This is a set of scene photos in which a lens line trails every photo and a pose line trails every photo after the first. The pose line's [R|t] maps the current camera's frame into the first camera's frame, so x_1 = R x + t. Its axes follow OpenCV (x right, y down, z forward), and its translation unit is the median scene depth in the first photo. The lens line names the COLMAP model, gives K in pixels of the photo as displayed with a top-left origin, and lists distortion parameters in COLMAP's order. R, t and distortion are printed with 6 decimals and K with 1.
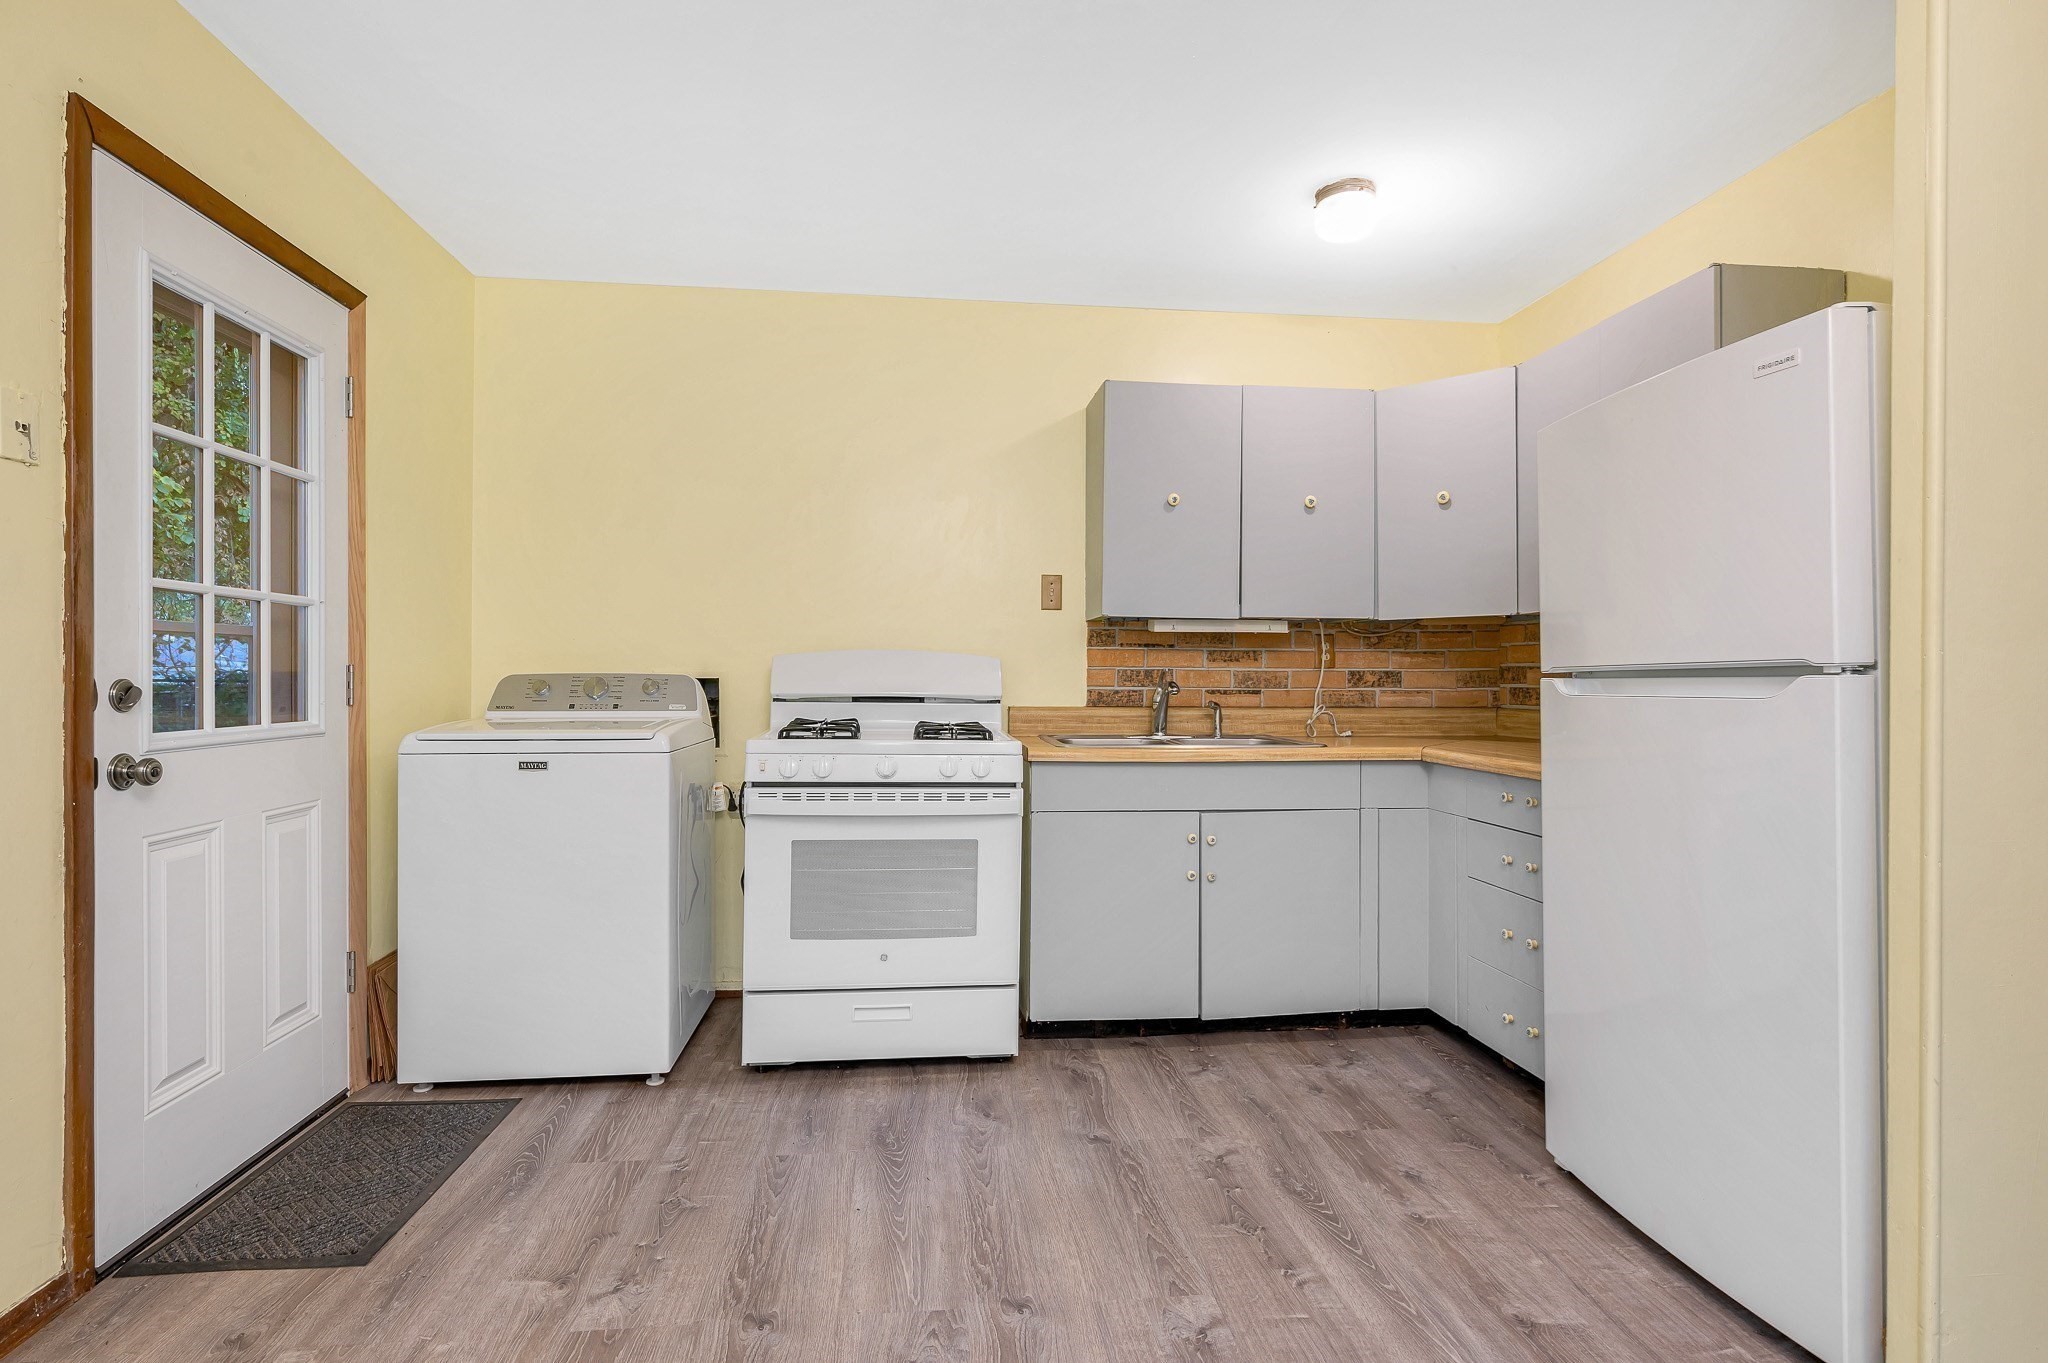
lens RADIAL K [[989.2, 0, 1027.3], [0, 989.2, 676.4], [0, 0, 1]] dist [0.001075, -0.000835]
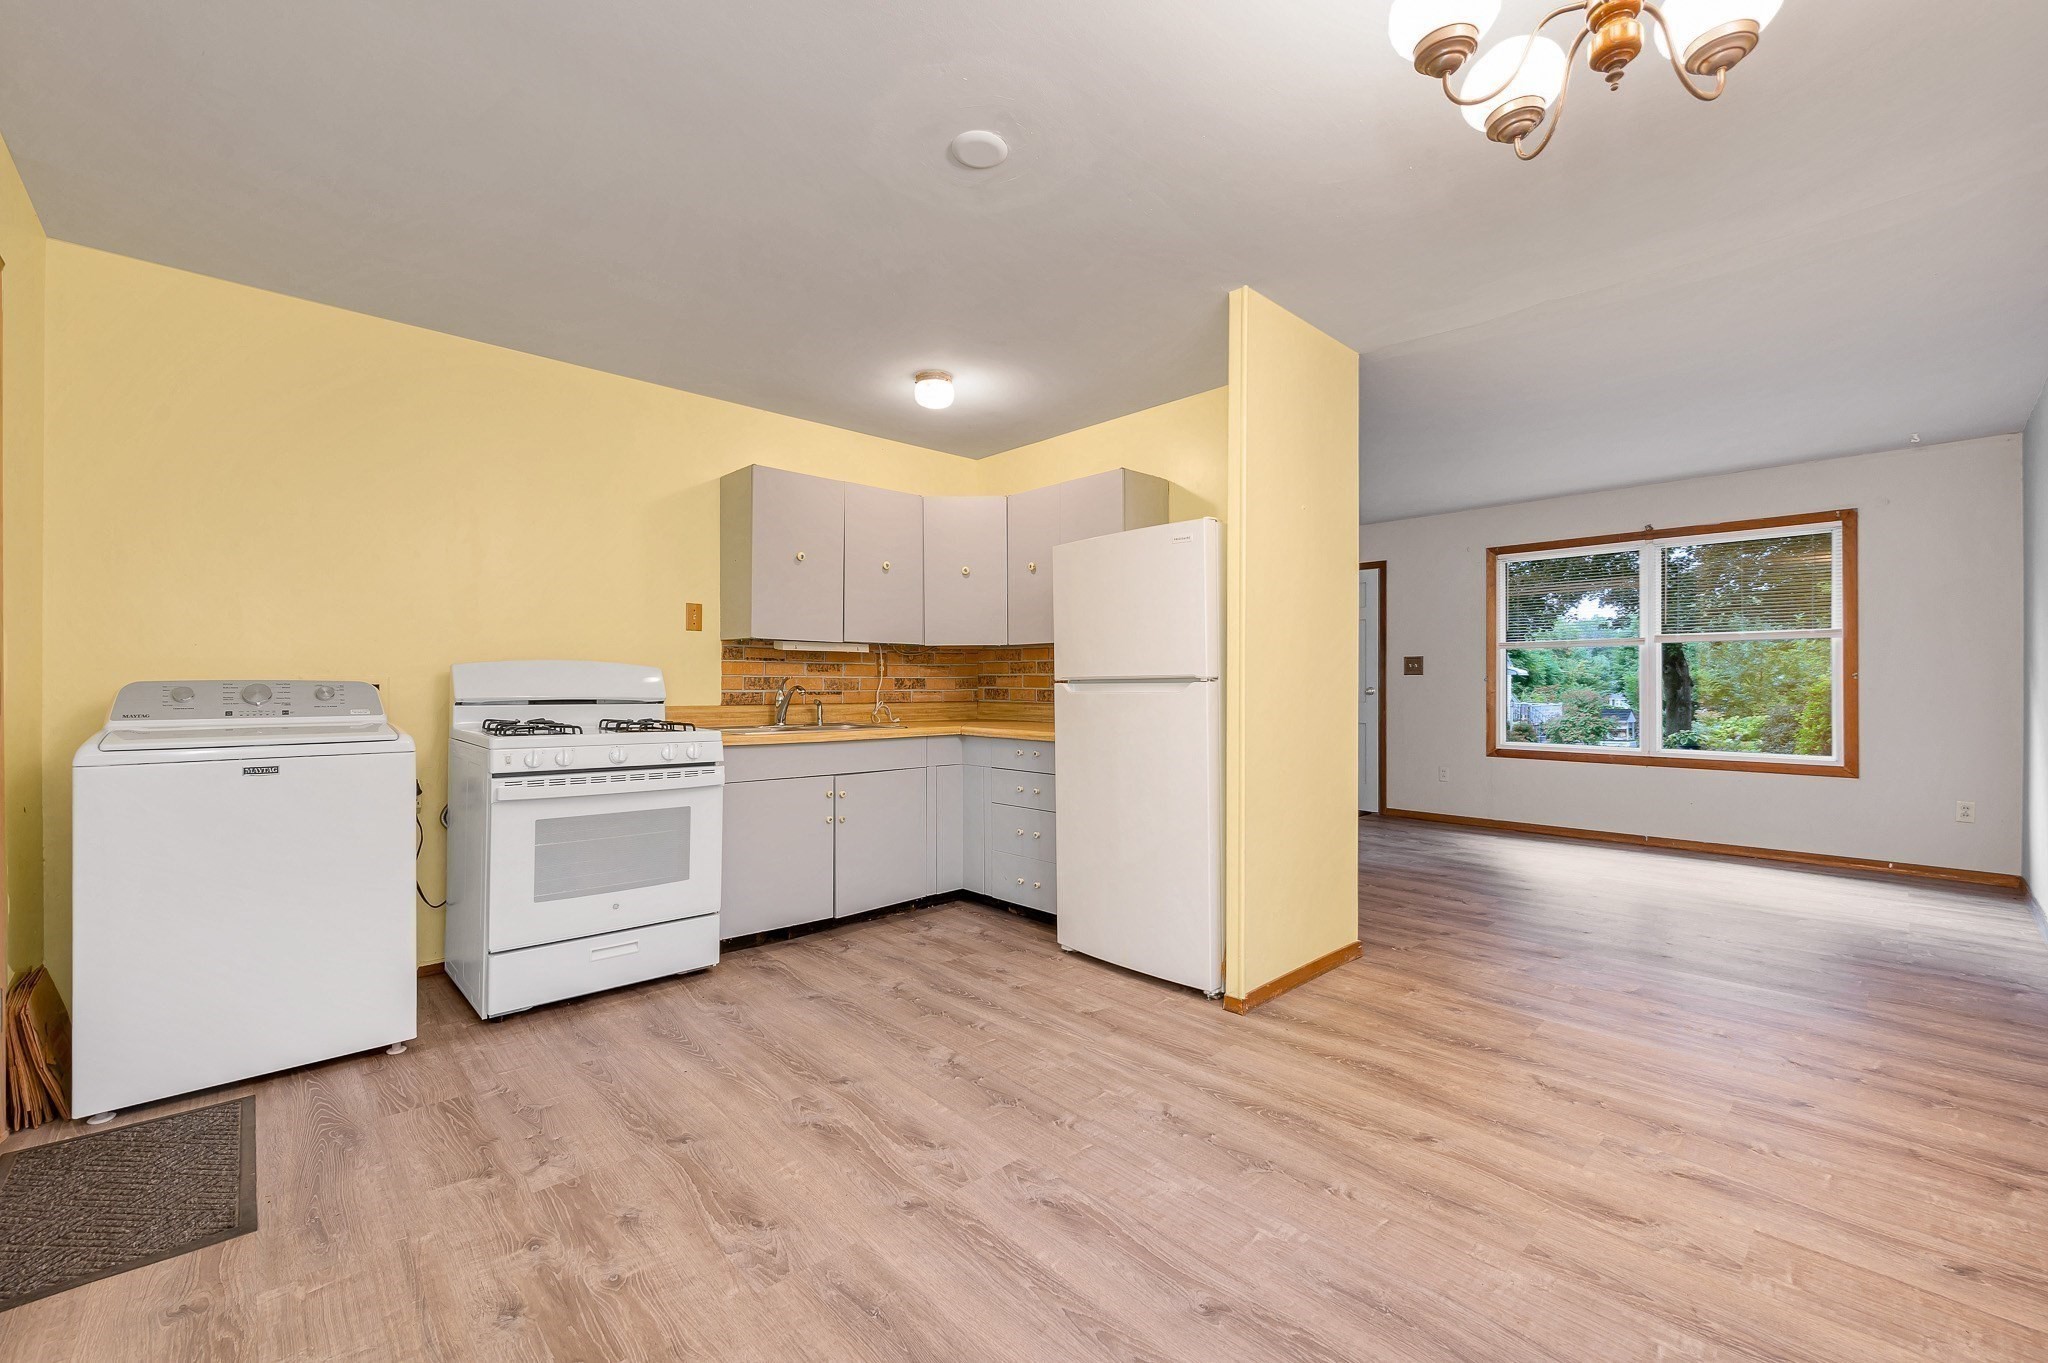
lens RADIAL K [[827.0, 0, 1000.4], [0, 827.0, 680.8], [0, 0, 1]] dist [-0.000837, -0.000391]
pose [[0.811966, -0.000322, 0.583704, -0.358046], [0.000136, 1.000000, 0.000363, -0.002877], [-0.583705, -0.000215, 0.811966, -0.137277]]
